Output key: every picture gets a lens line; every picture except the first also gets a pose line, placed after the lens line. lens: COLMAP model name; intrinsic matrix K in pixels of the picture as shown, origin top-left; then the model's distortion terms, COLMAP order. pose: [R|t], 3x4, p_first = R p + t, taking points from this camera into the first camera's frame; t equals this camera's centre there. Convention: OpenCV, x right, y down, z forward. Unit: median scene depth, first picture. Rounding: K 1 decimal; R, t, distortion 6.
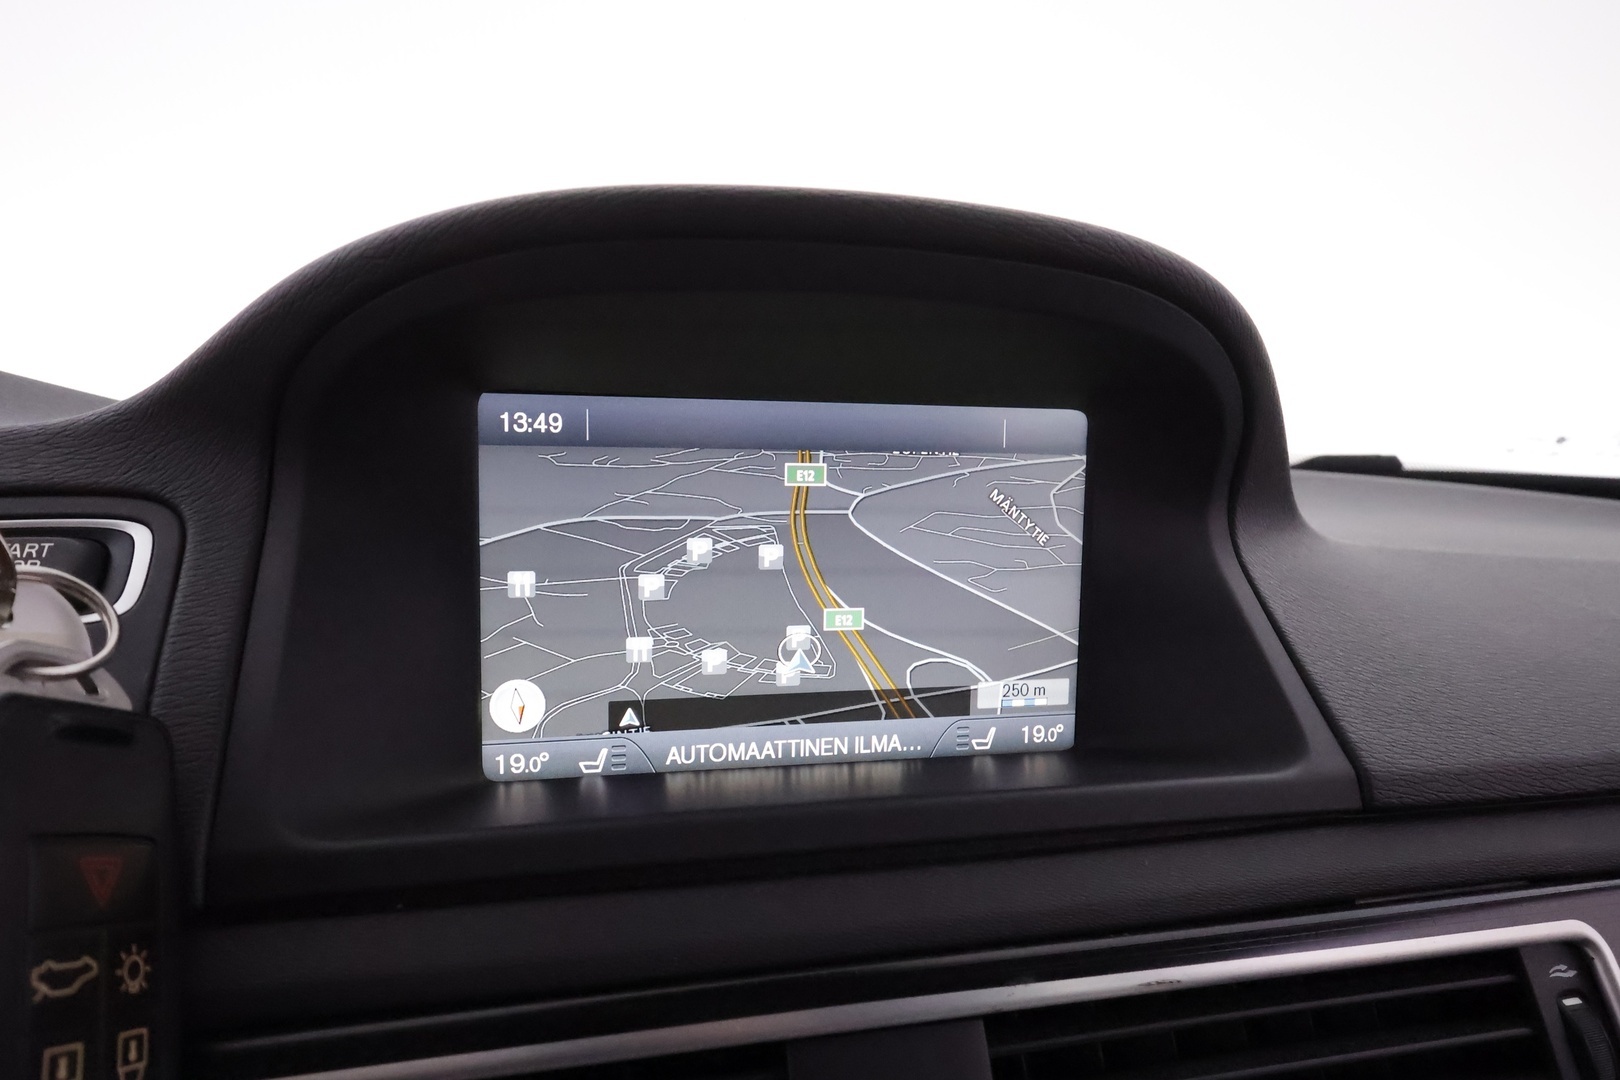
lens RADIAL K [[1037.9, 0, 812.0], [0, 1037.9, 536.1], [0, 0, 1]] dist [-0.005129, 0.000197]
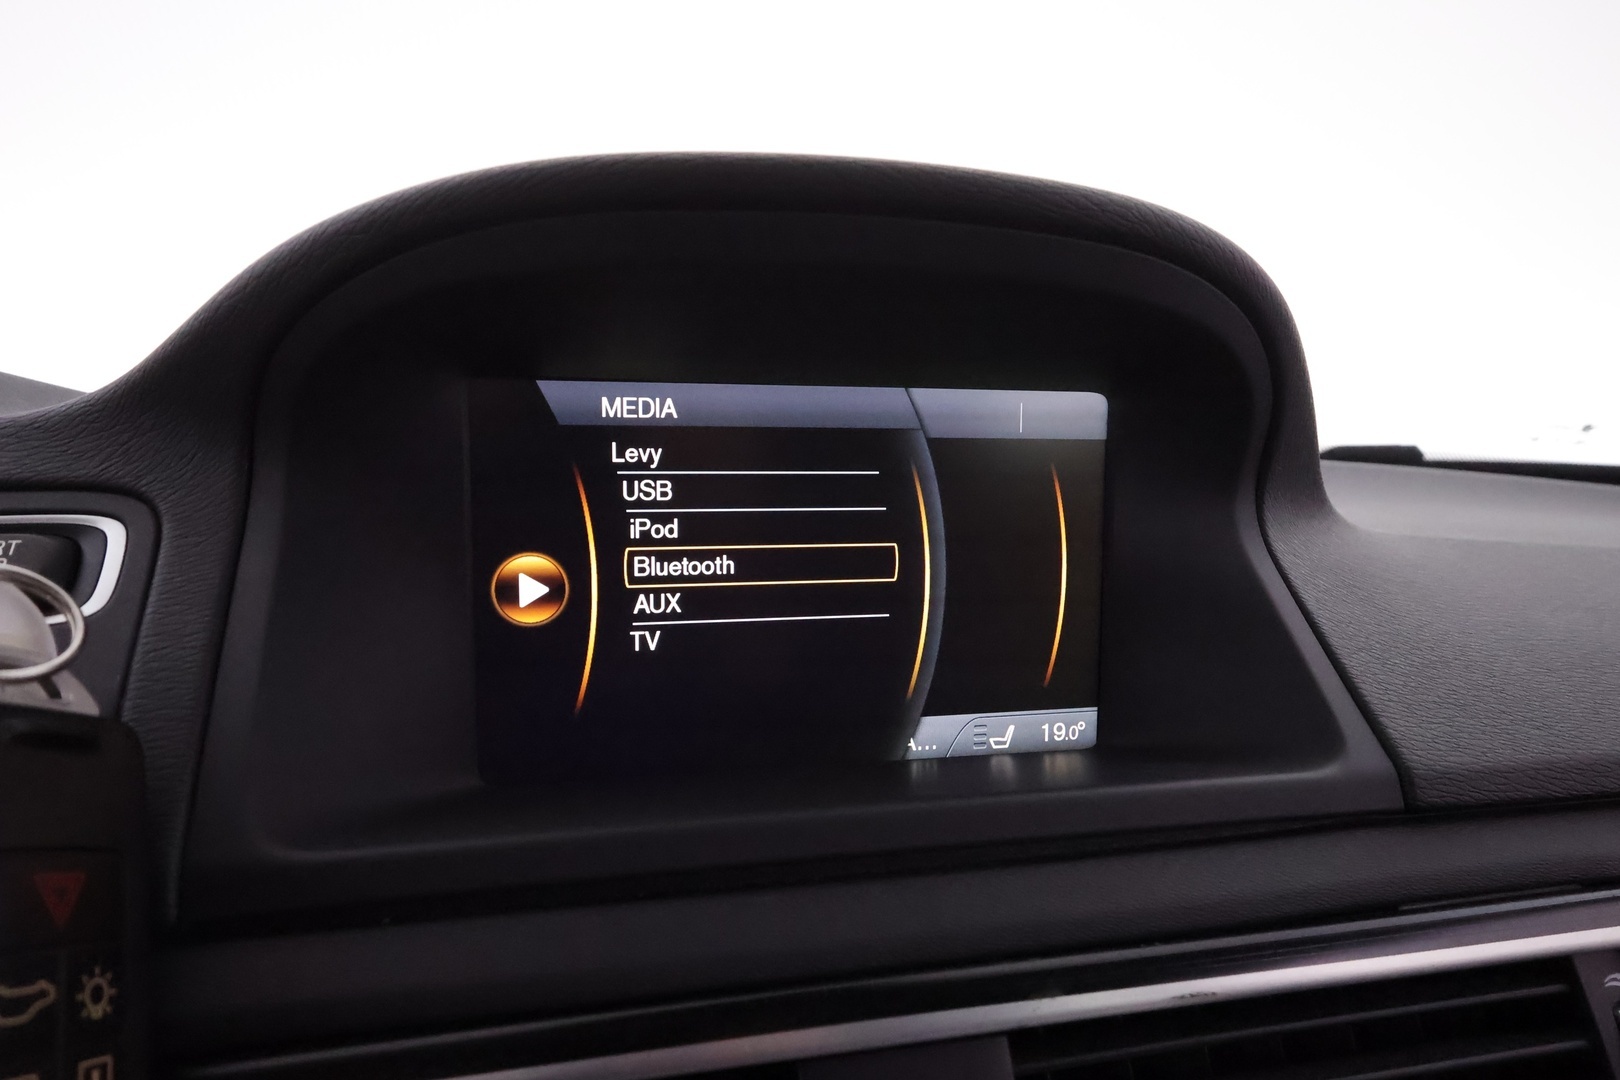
lens RADIAL K [[1035.8, 0, 810.0], [0, 1035.8, 540.0], [0, 0, 1]] dist [0.004604, -0.003002]
pose [[0.999899, -0.009434, -0.010611, 0.000585], [0.009481, 0.999945, 0.004409, 0.008981], [0.010569, -0.004509, 0.999934, 0.052987]]
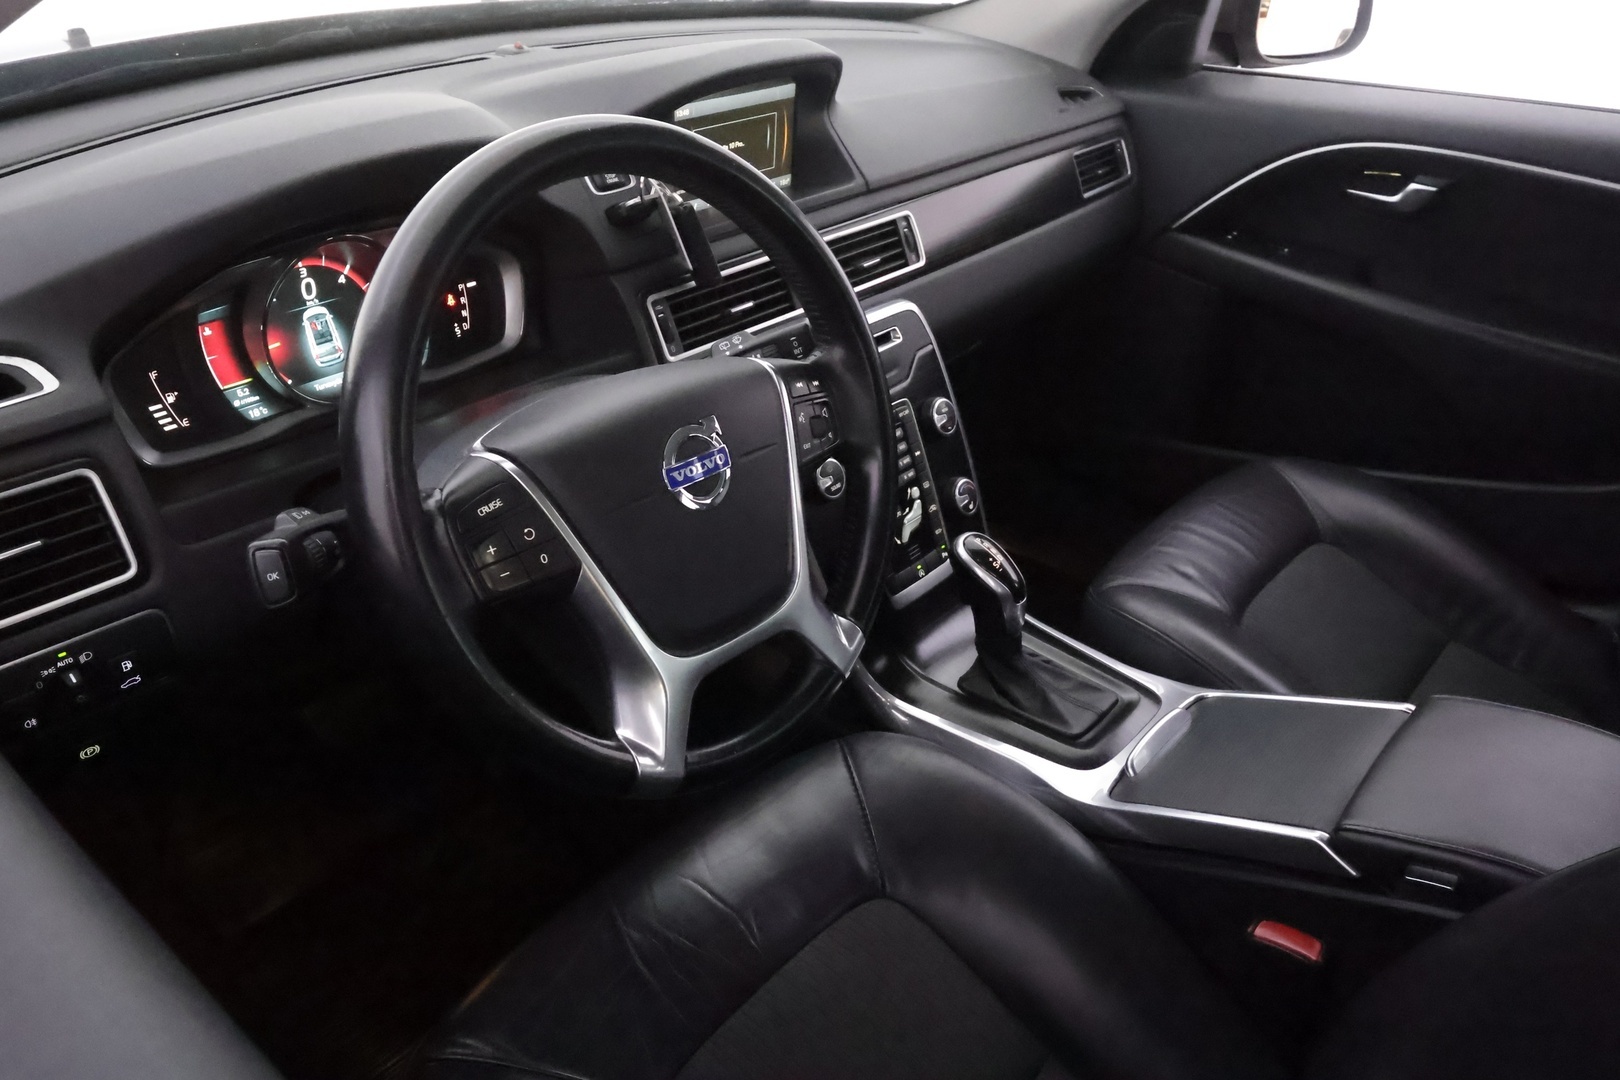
lens RADIAL K [[1263.5, 0, 810.0], [0, 1263.5, 540.0], [0, 0, 1]] dist [-0.003458, 0.003435]
pose [[0.802461, -0.286493, 0.523430, -2.899653], [0.019298, 0.889202, 0.457108, -0.866477], [-0.596393, -0.356710, 0.719078, -3.213762]]
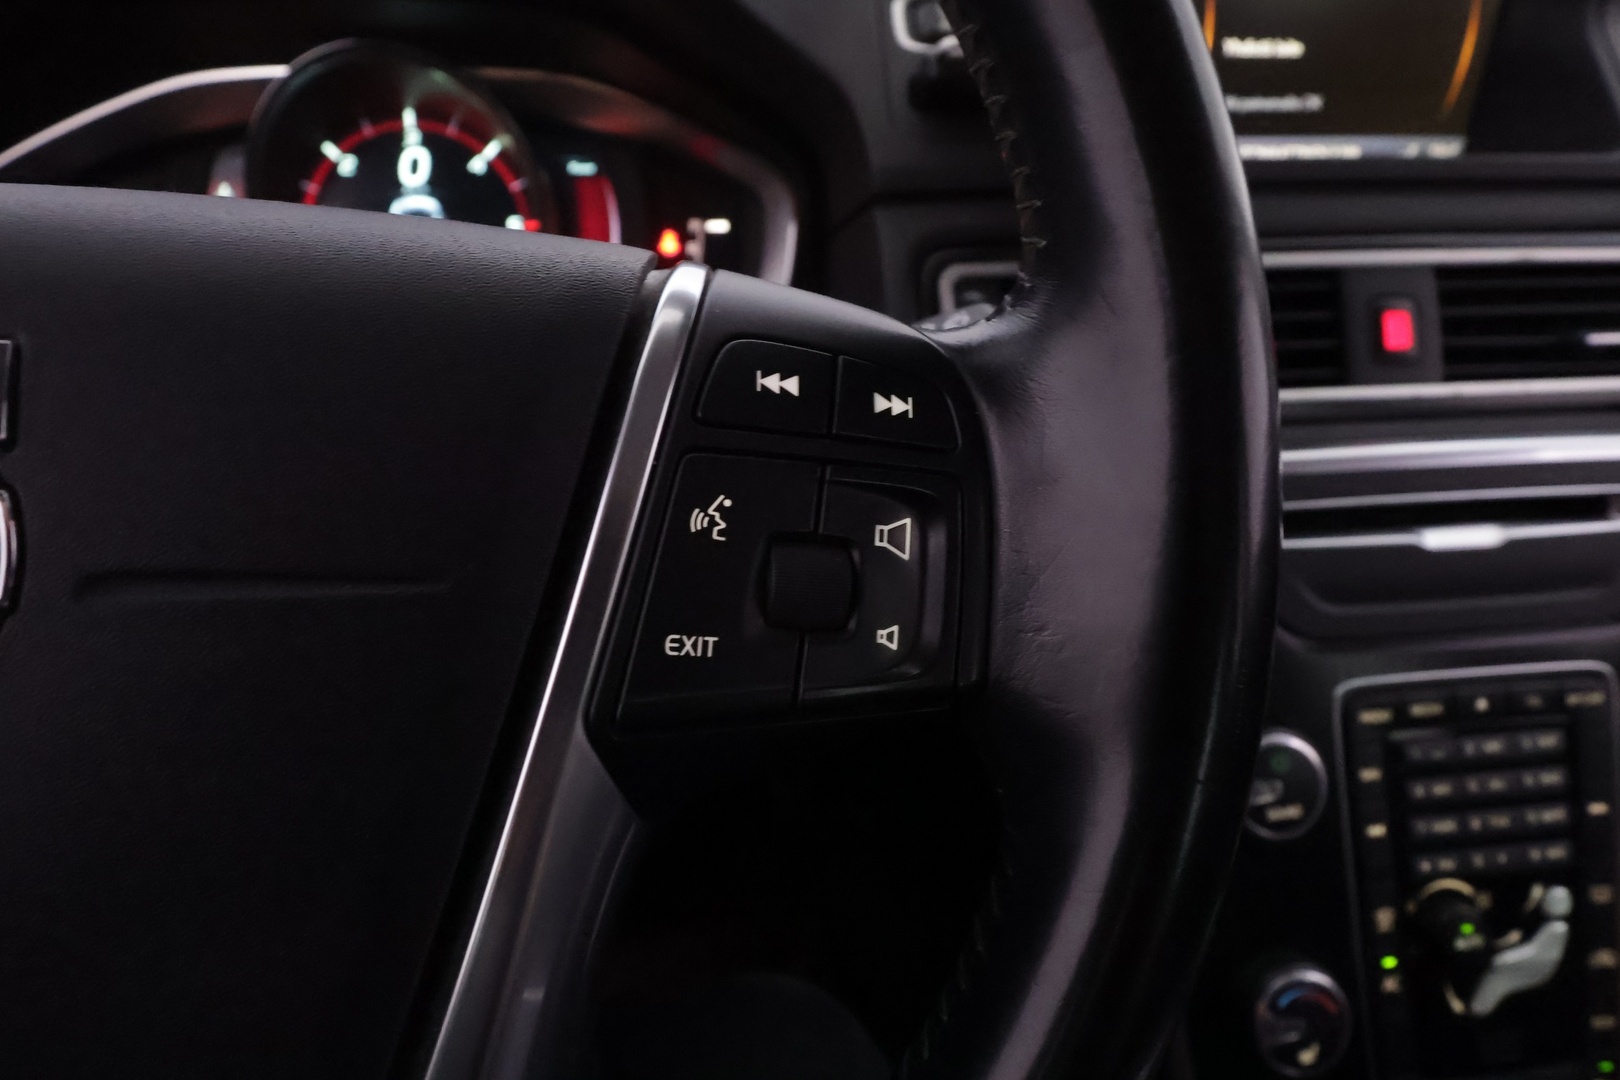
lens RADIAL K [[1047.6, 0, 805.9], [0, 1047.6, 548.6], [0, 0, 1]] dist [-0.005621, 0.000493]
pose [[0.995394, 0.035311, -0.089124, -0.786746], [-0.002117, 0.937562, 0.347811, 0.265820], [0.095841, -0.346021, 0.933319, -1.087630]]
